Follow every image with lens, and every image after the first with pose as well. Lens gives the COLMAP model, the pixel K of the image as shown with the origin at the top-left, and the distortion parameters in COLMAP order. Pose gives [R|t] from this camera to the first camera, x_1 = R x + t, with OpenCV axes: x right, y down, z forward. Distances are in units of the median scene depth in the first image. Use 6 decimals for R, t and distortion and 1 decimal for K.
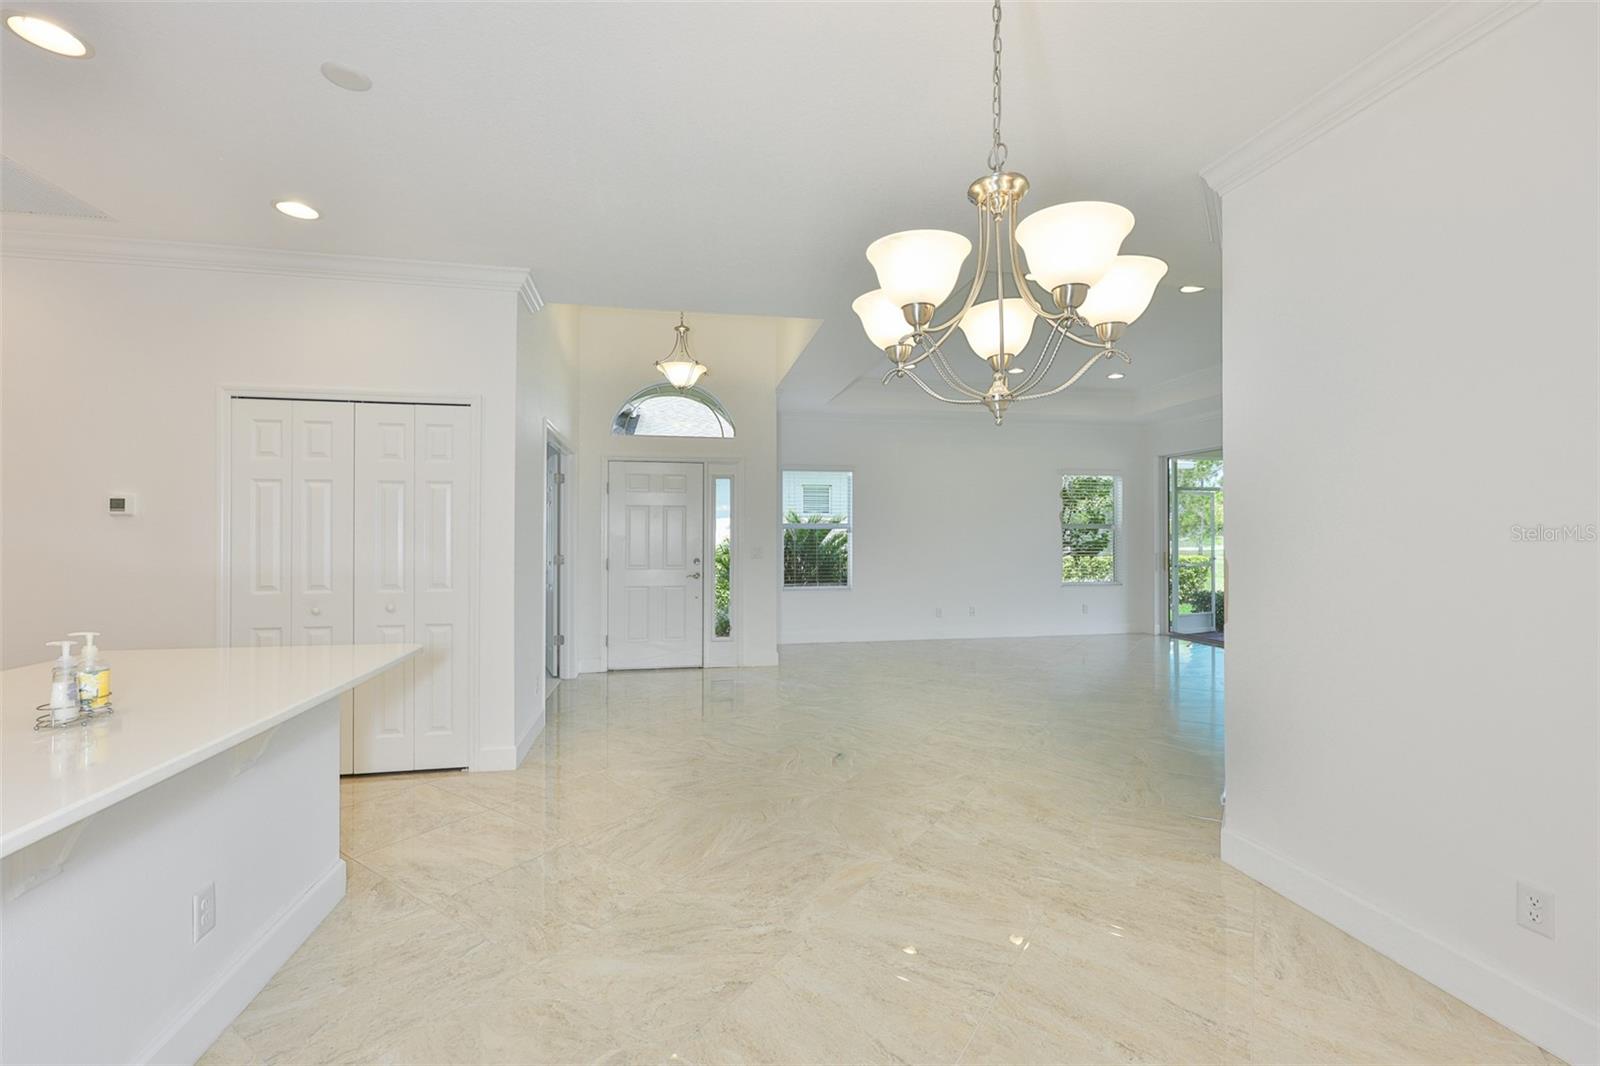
lens RADIAL K [[673.8, 0, 800.0], [0, 673.8, 533.0], [0, 0, 1]] dist [-0.002745, -0.000015]
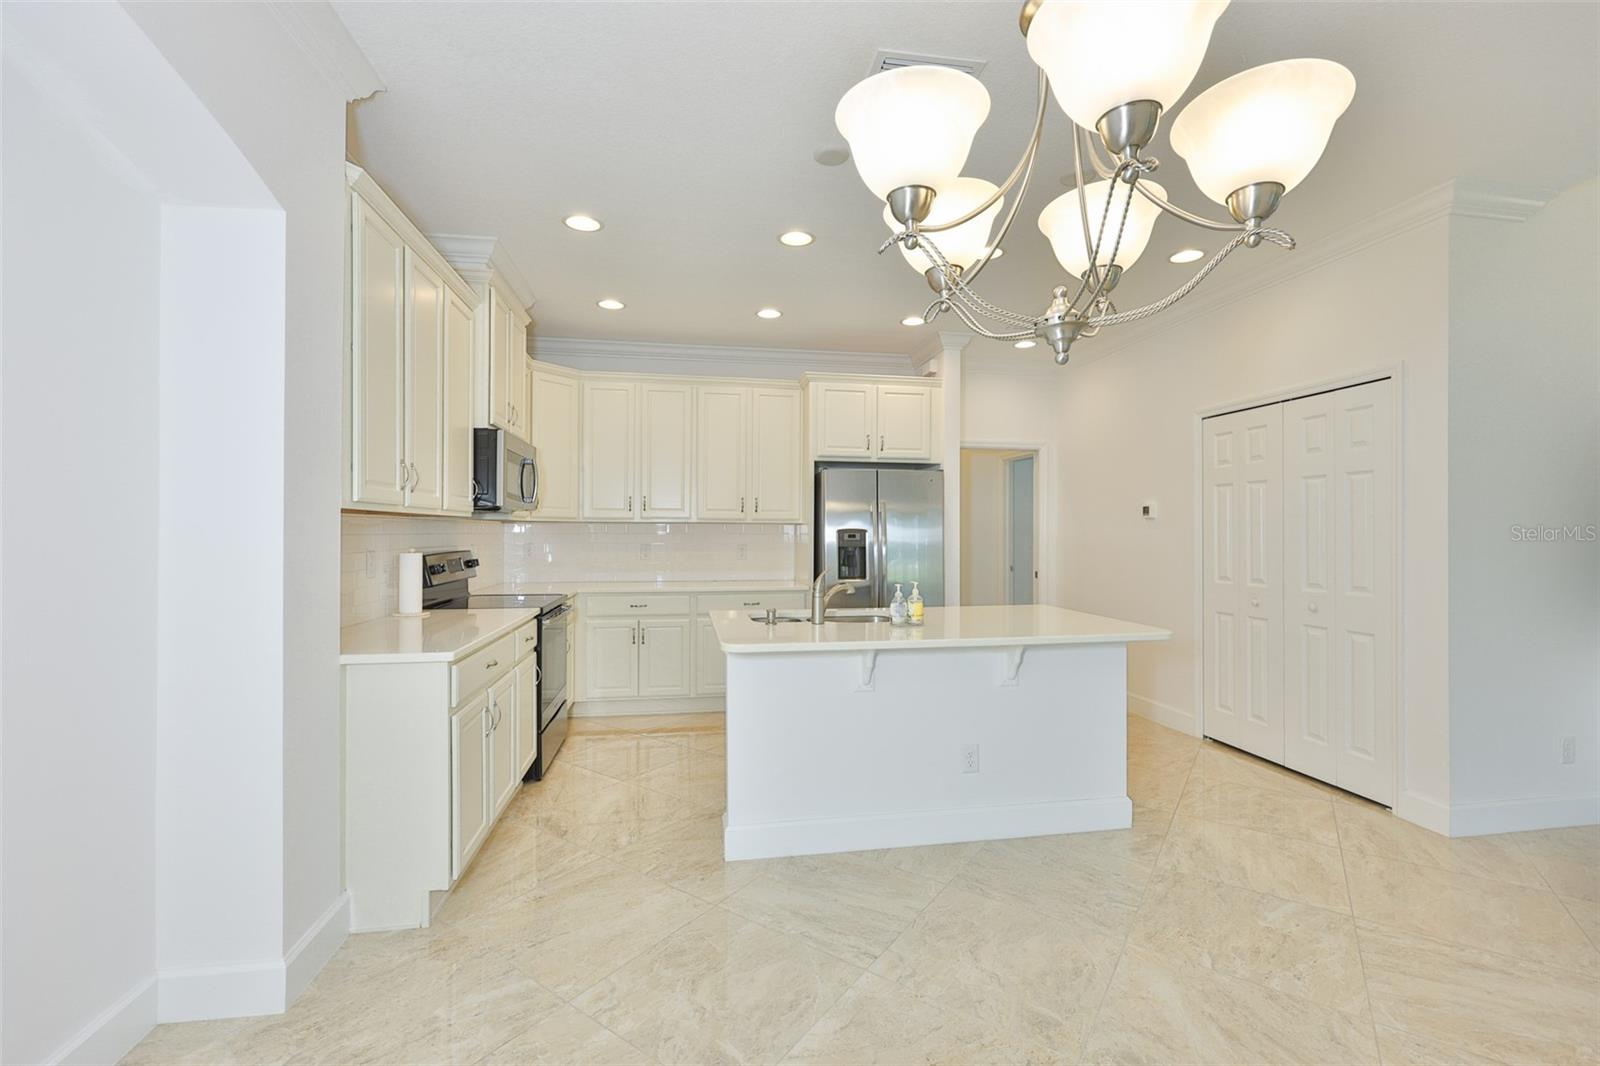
lens RADIAL K [[673.8, 0, 800.0], [0, 673.8, 533.0], [0, 0, 1]] dist [-0.002745, -0.000015]
pose [[-0.018280, -0.002548, -0.999830, 0.417733], [0.004611, 0.999986, -0.002632, 0.004720], [0.999822, -0.004658, -0.018268, 0.325272]]
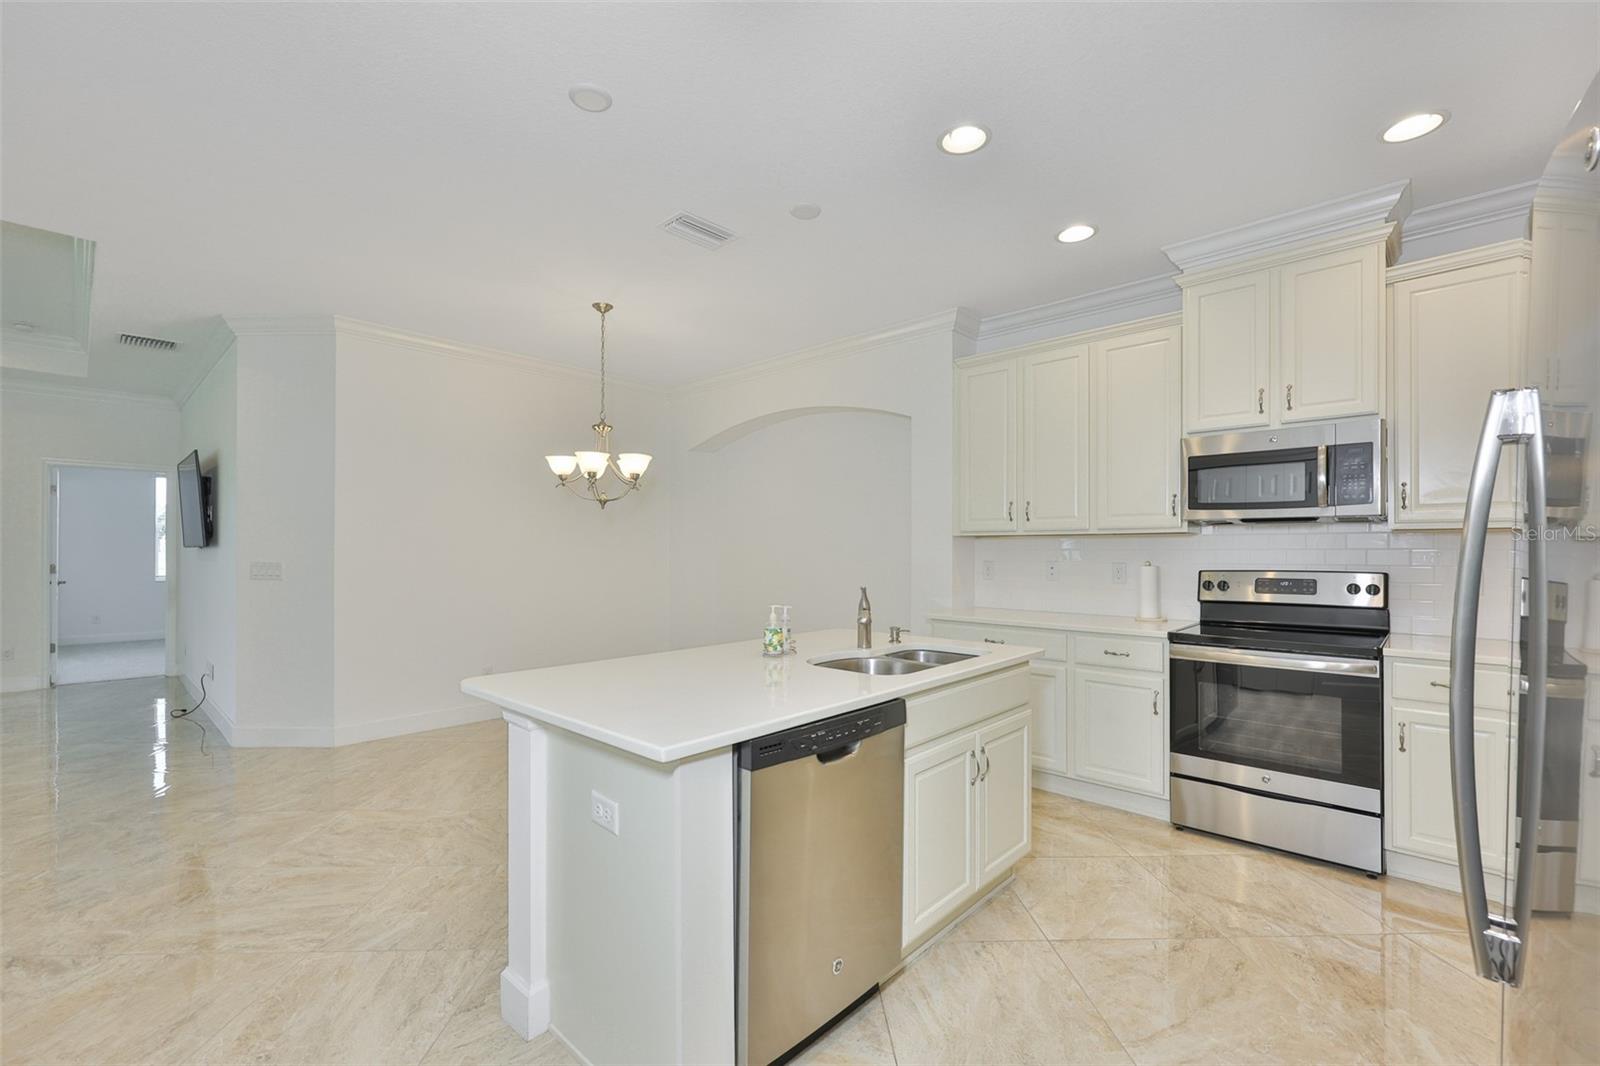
lens RADIAL K [[691.7, 0, 797.3], [0, 691.7, 544.4], [0, 0, 1]] dist [-0.002539, -0.000222]
pose [[-0.592313, 0.001716, 0.805706, -1.153670], [-0.004571, 0.999974, -0.005490, 0.001189], [-0.805695, -0.006934, -0.592290, 0.912811]]
